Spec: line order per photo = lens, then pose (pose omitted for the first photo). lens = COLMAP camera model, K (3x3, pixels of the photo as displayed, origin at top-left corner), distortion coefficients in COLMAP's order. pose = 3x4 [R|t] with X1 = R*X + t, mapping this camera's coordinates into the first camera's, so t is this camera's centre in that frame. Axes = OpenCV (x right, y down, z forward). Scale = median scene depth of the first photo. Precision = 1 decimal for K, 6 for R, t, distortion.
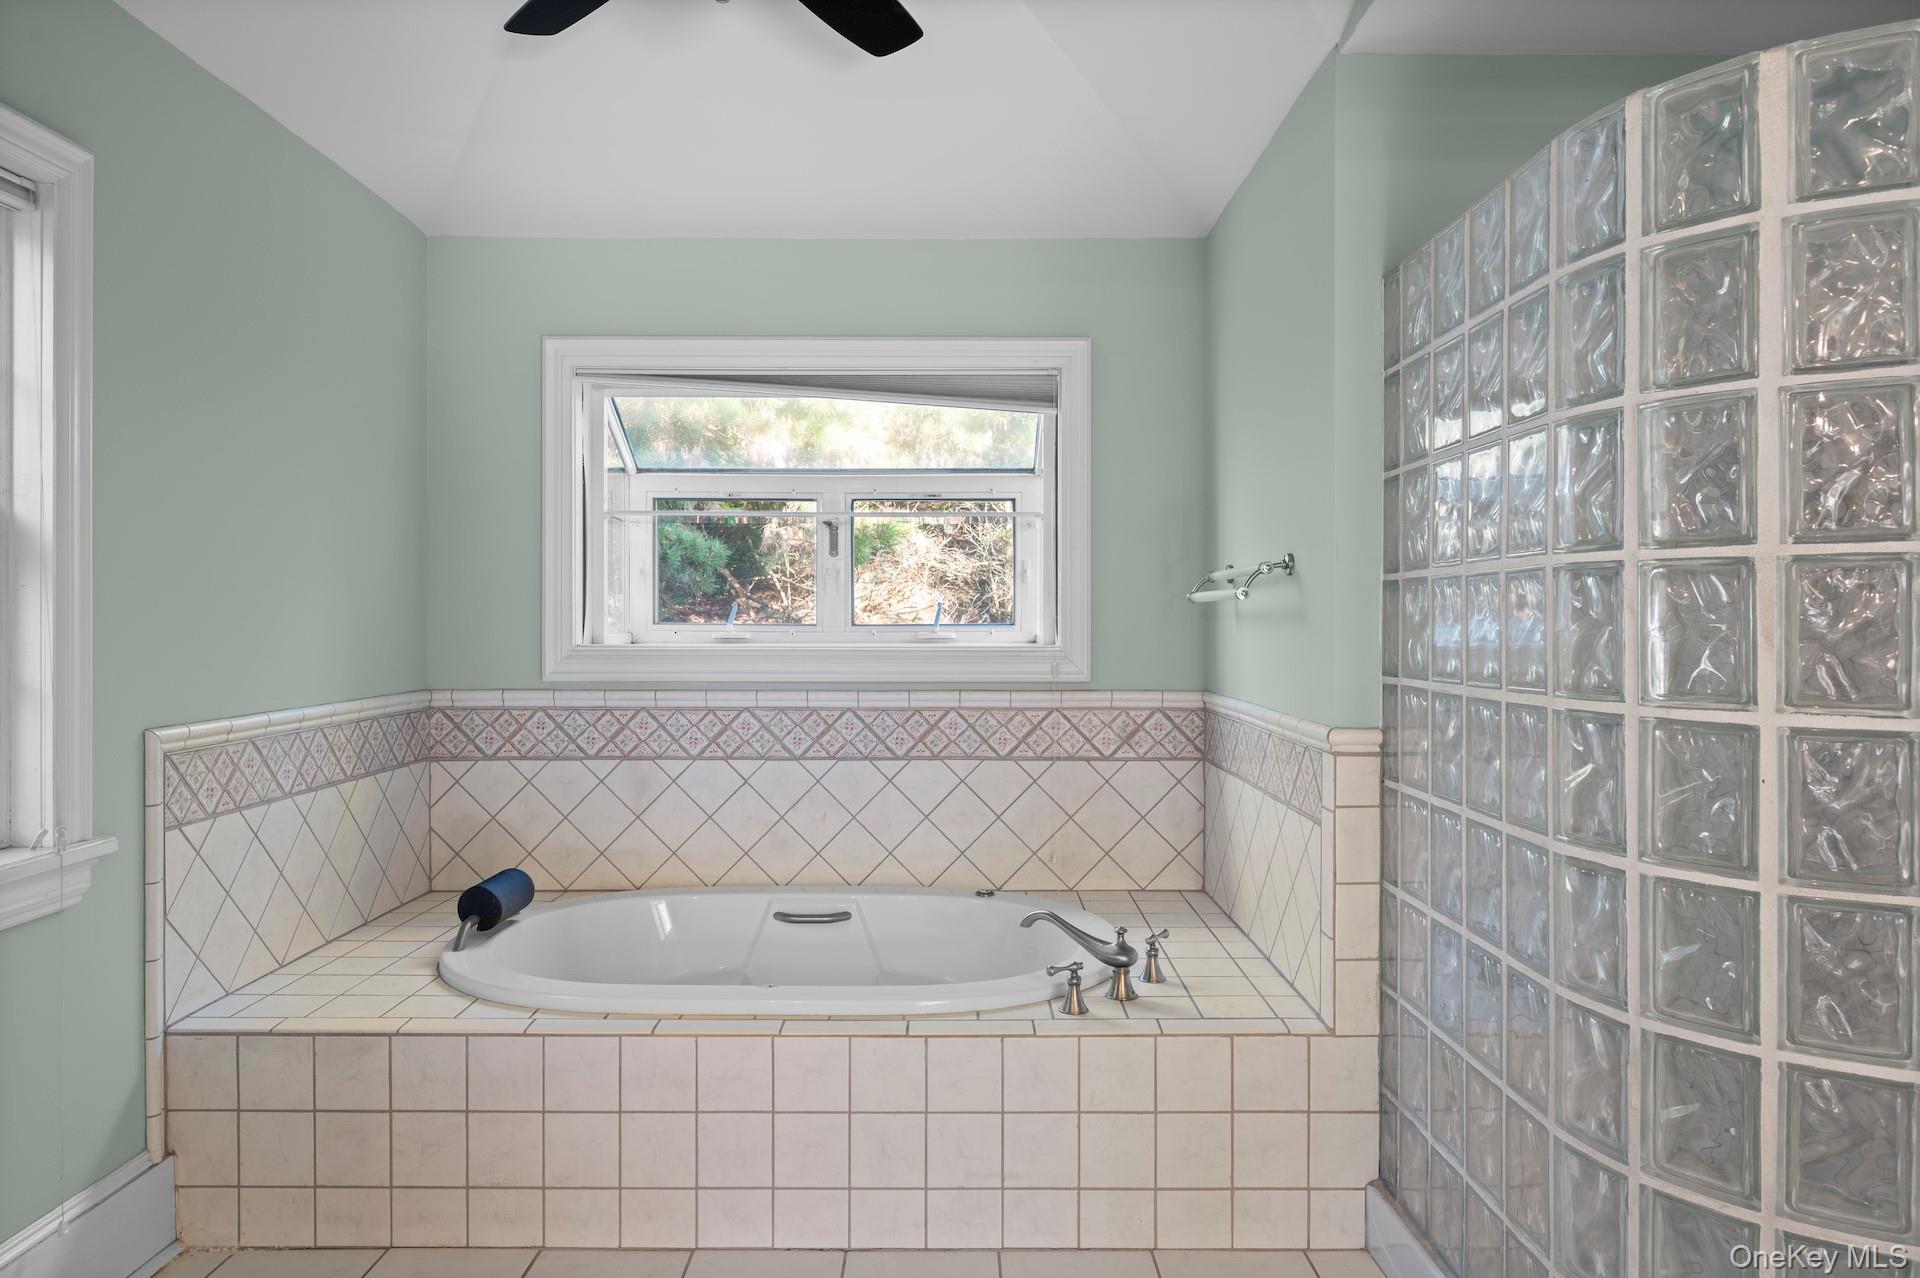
lens RADIAL K [[1275.4, 0, 956.9], [0, 1275.4, 619.6], [0, 0, 1]] dist [0.002625, 0.003052]
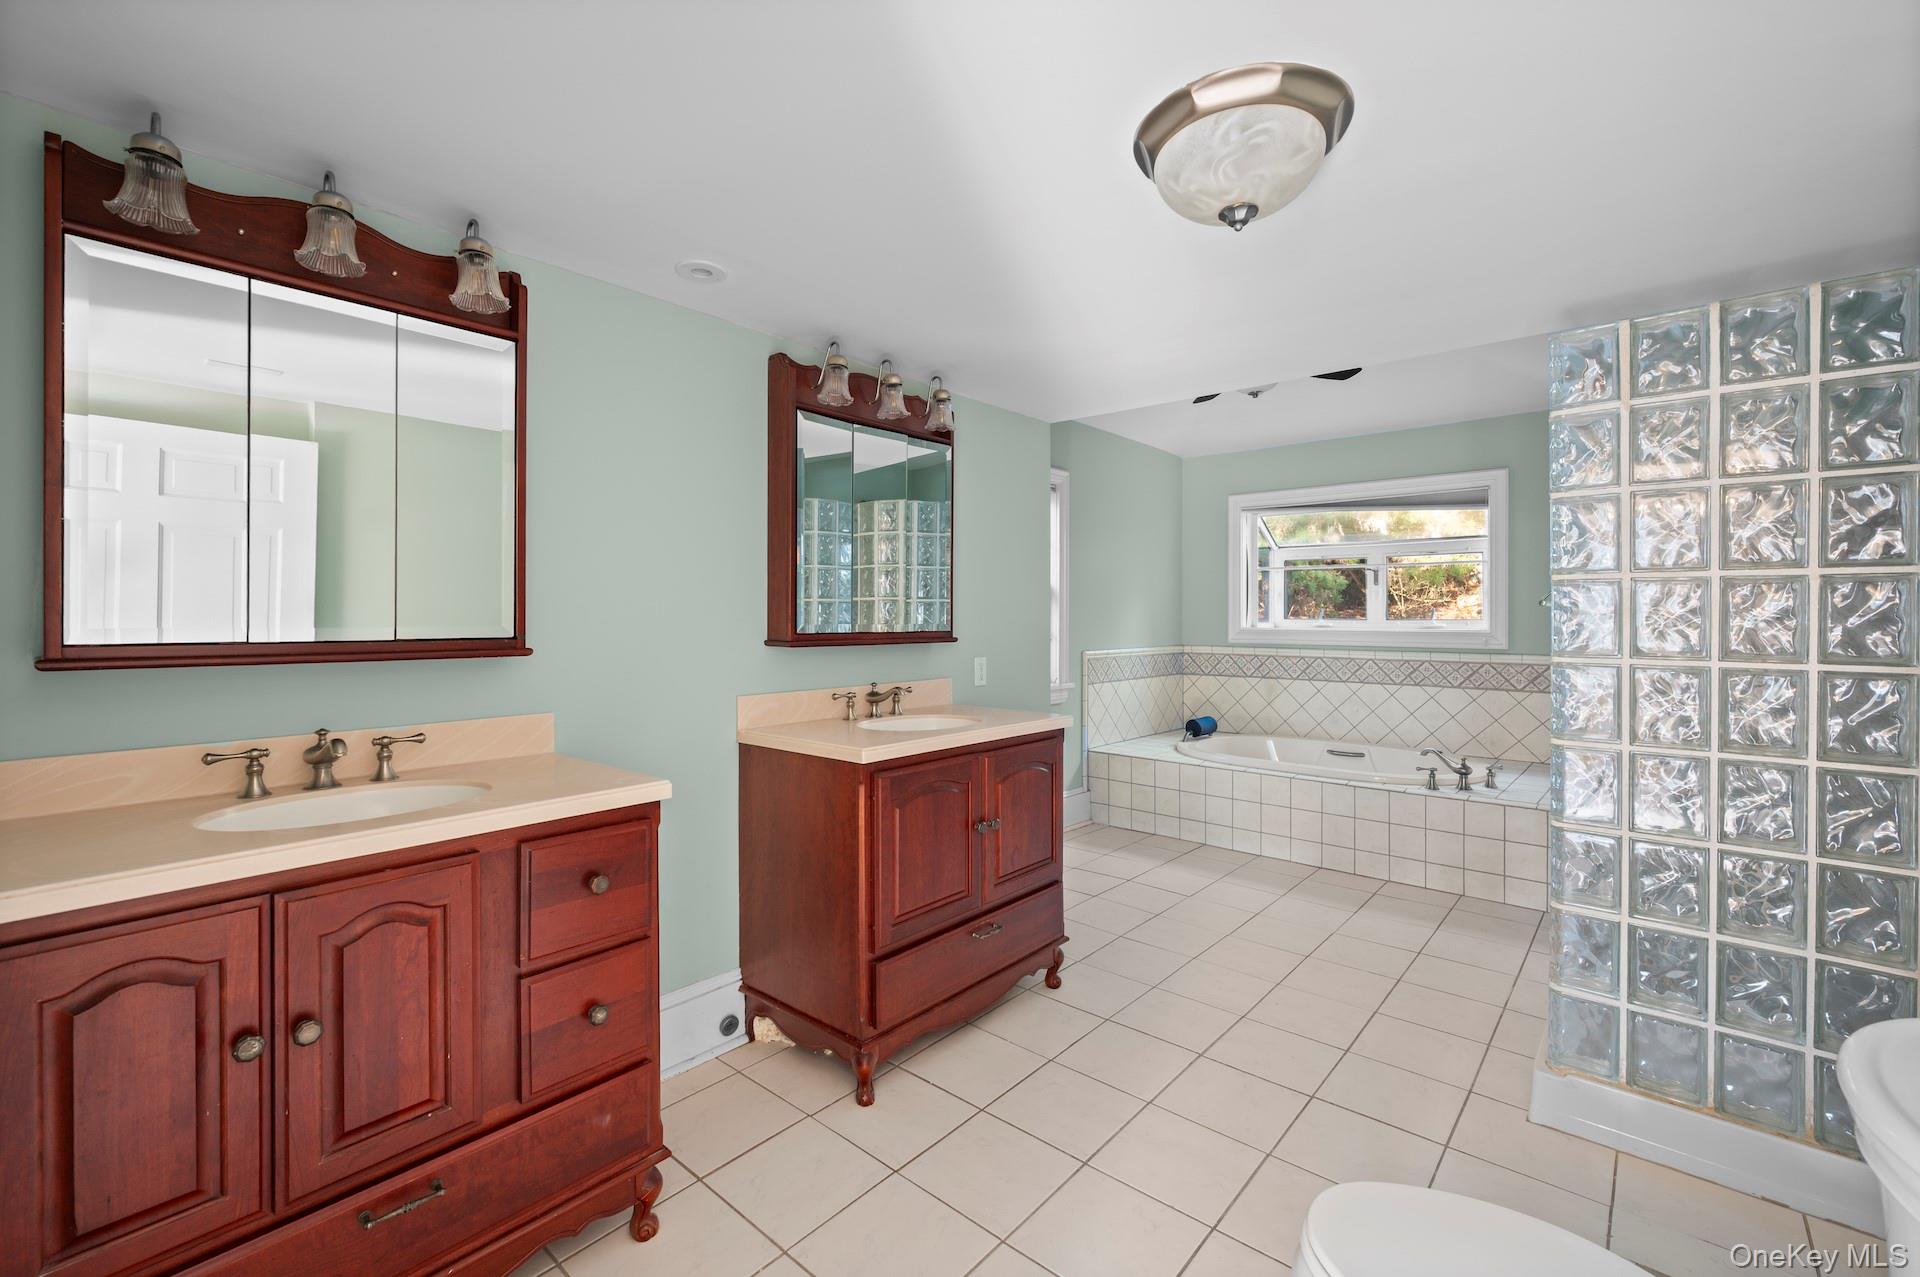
lens RADIAL K [[819.2, 0, 958.3], [0, 819.2, 620.6], [0, 0, 1]] dist [0.014030, 0.000073]
pose [[0.750632, 0.004440, -0.660706, 0.302499], [-0.002324, 0.999989, 0.004079, 0.002759], [0.660717, -0.001526, 0.750634, -0.463518]]
